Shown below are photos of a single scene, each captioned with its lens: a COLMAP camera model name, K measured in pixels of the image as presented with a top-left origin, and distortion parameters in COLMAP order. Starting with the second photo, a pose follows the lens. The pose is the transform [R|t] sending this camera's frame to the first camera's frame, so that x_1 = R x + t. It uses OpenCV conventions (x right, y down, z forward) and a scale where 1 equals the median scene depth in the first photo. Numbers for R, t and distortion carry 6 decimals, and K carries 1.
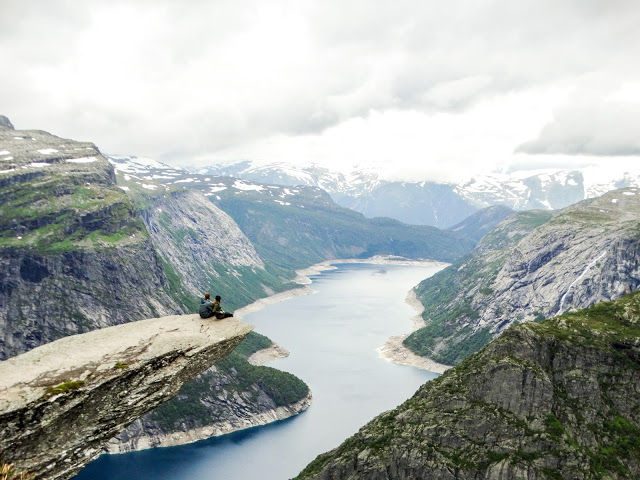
lens RADIAL K [[810.8, 0, 331.6], [0, 810.8, 243.7], [0, 0, 1]] dist [-0.007561, 0.000000]
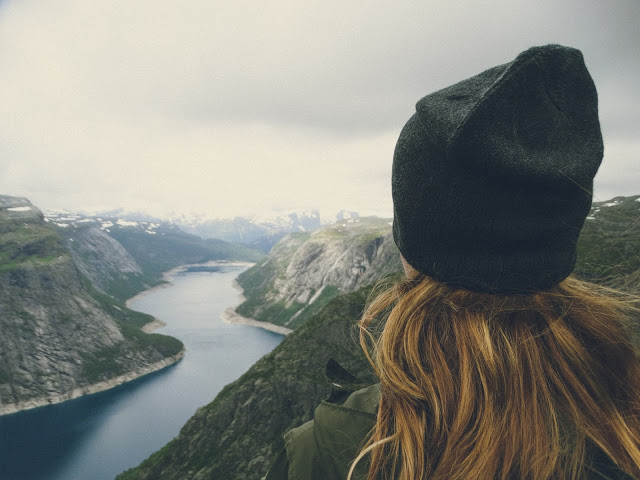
lens RADIAL K [[454.4, 0, 290.7], [0, 454.4, 233.8], [0, 0, 1]] dist [0.021853, -0.007855]
pose [[0.952280, -0.037173, 0.302952, -0.093890], [0.048853, 0.998323, -0.031064, -0.006261], [-0.301289, 0.044382, 0.952499, 0.042968]]
